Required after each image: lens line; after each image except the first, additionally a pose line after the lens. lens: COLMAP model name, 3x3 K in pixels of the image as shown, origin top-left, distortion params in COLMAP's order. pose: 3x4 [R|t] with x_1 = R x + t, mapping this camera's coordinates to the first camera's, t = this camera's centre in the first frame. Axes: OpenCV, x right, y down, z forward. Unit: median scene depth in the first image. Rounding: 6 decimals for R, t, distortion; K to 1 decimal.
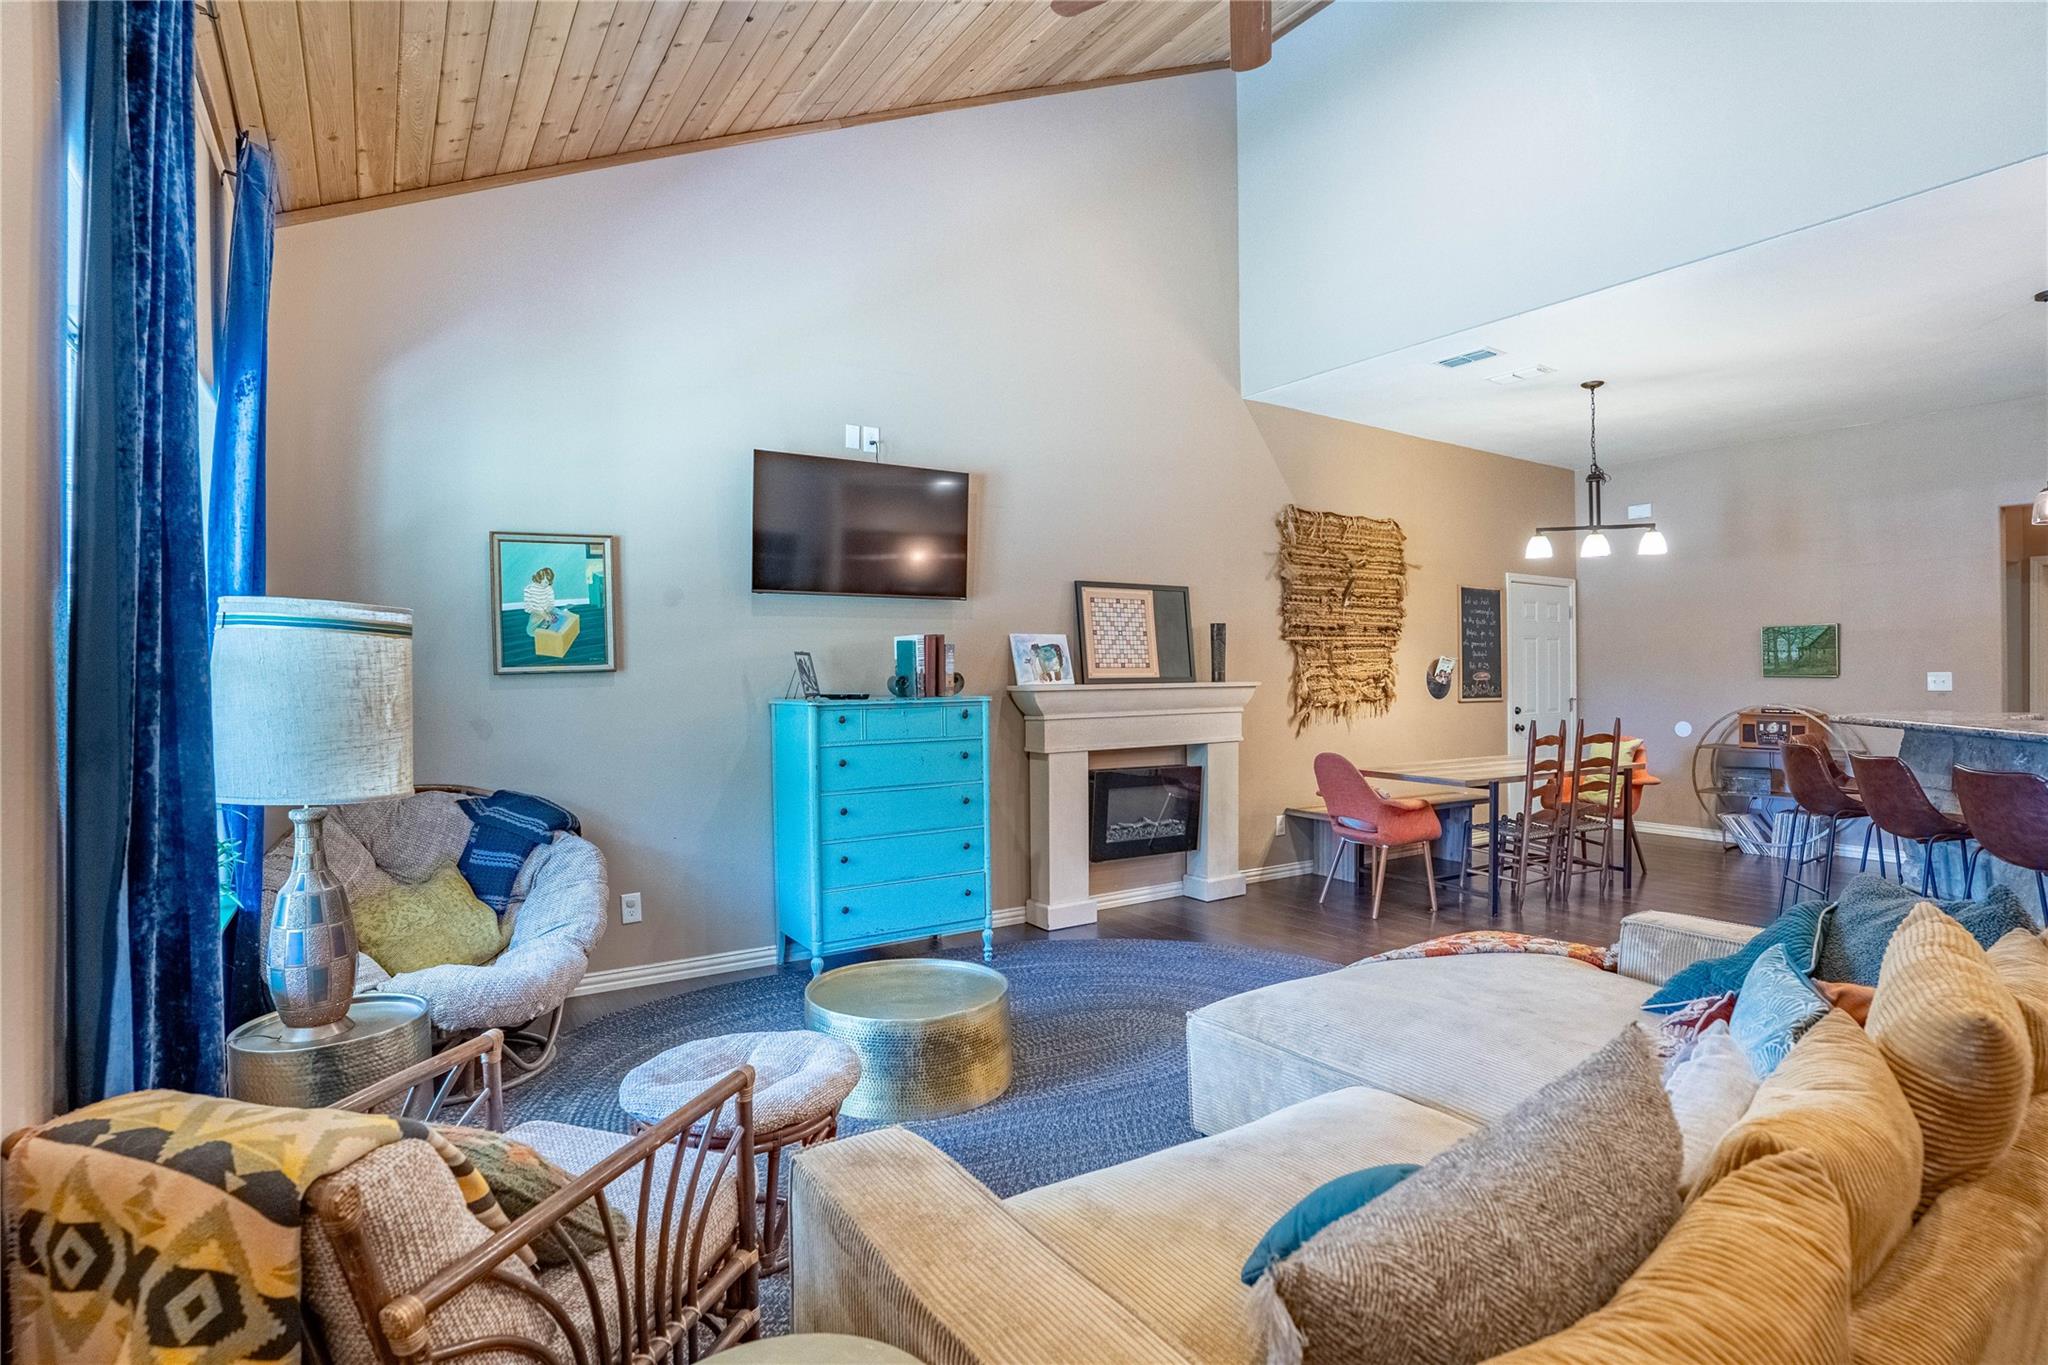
lens RADIAL K [[1006.9, 0, 1025.2], [0, 1006.9, 675.6], [0, 0, 1]] dist [-0.099869, 0.055967]
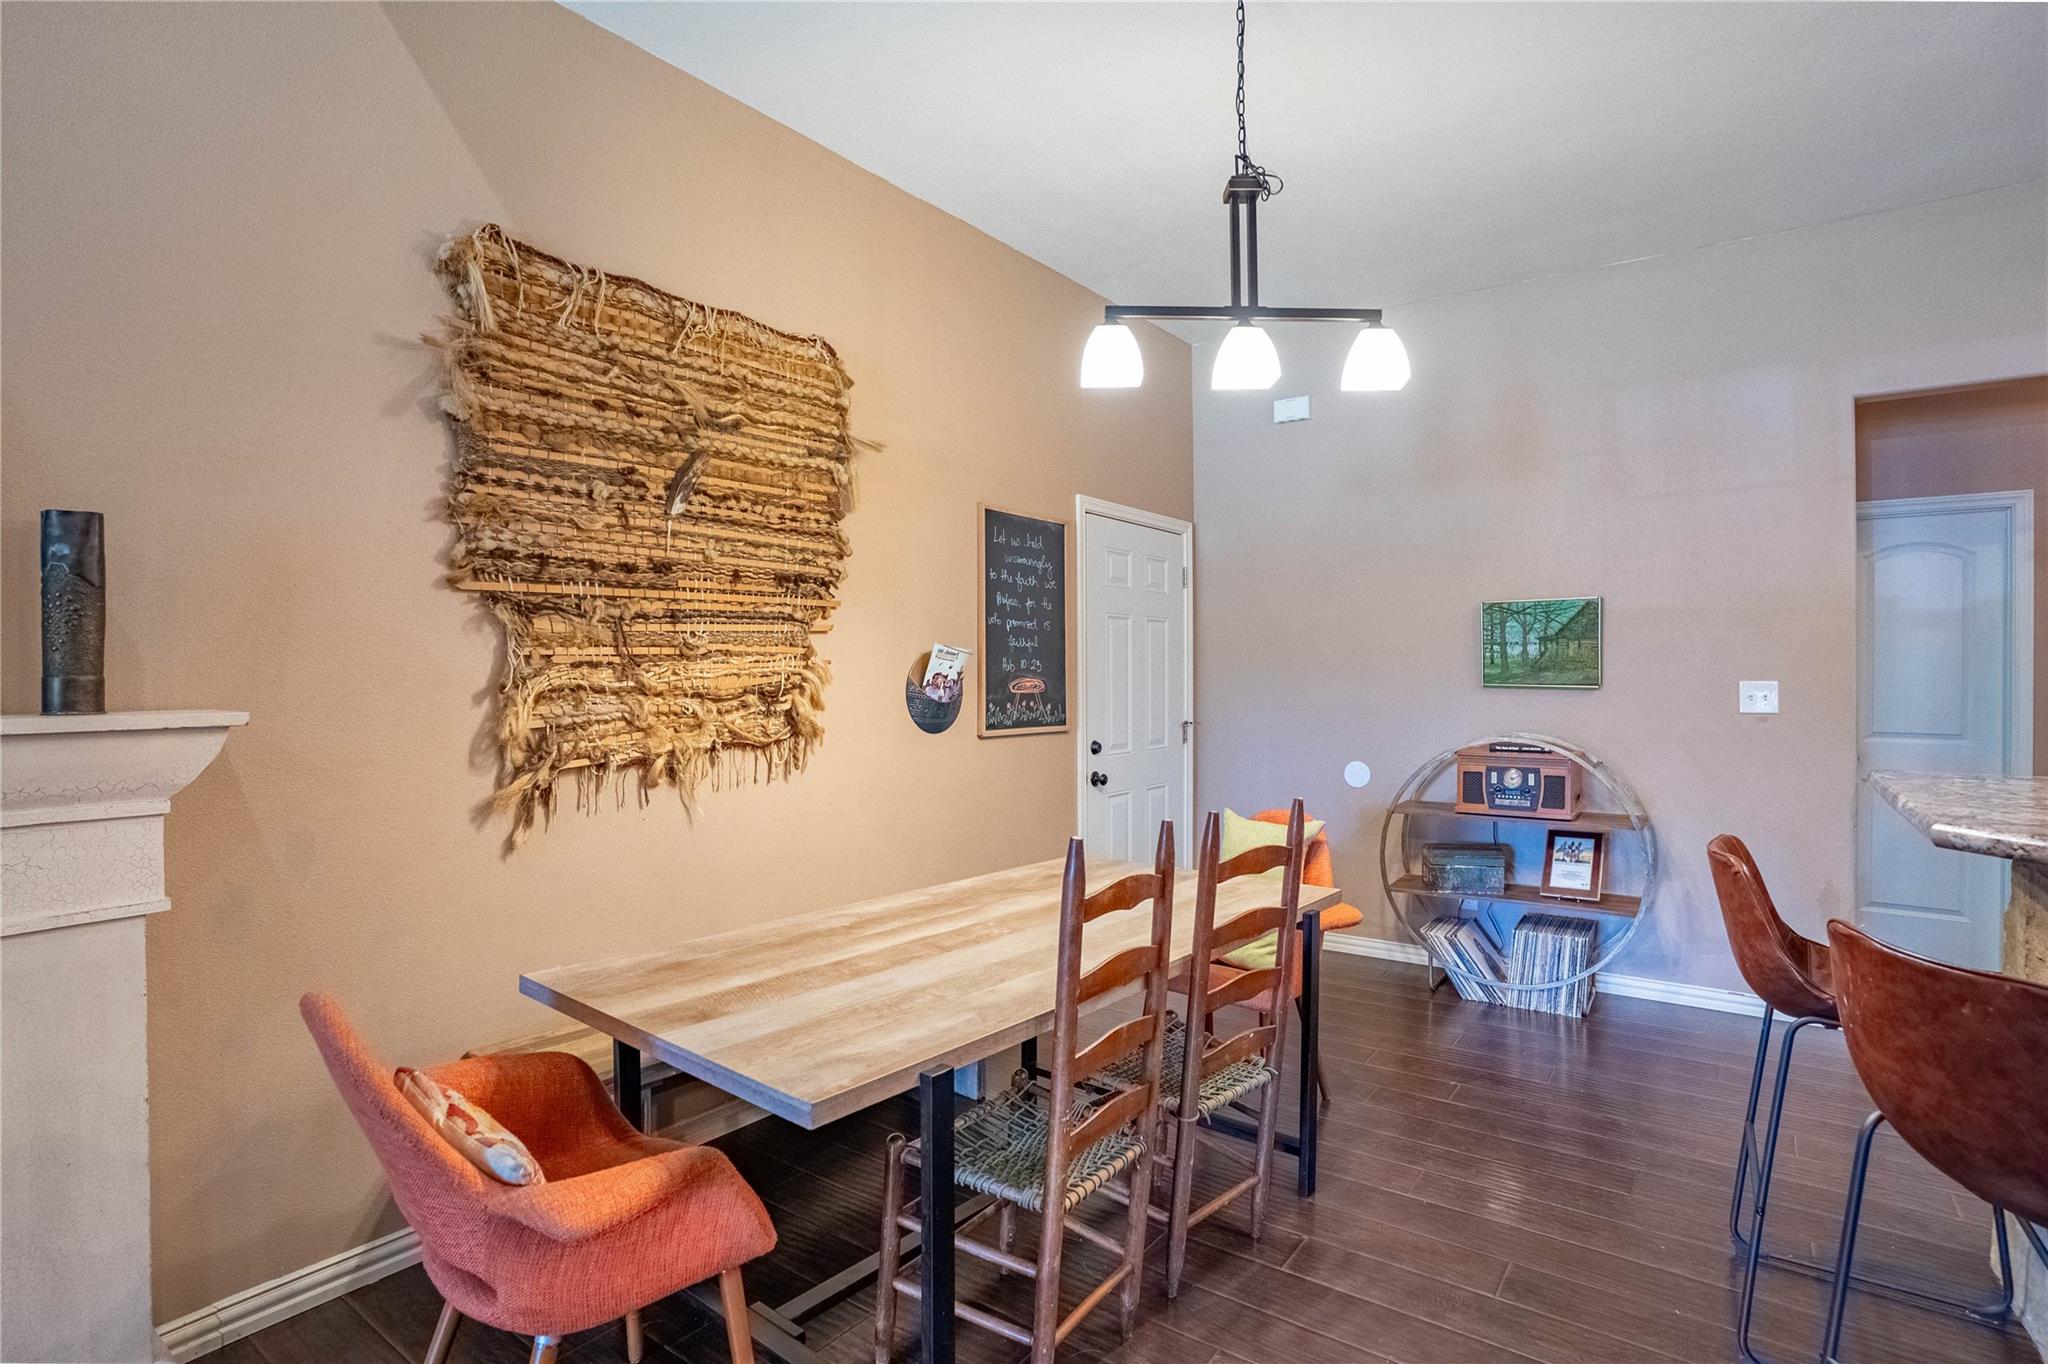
lens RADIAL K [[1006.9, 0, 1025.2], [0, 1006.9, 675.1], [0, 0, 1]] dist [-0.099869, 0.055967]
pose [[0.938788, 0.003611, 0.344478, 0.310723], [-0.003430, 0.999993, -0.001135, -0.004745], [-0.344480, -0.000116, 0.938794, 0.561349]]
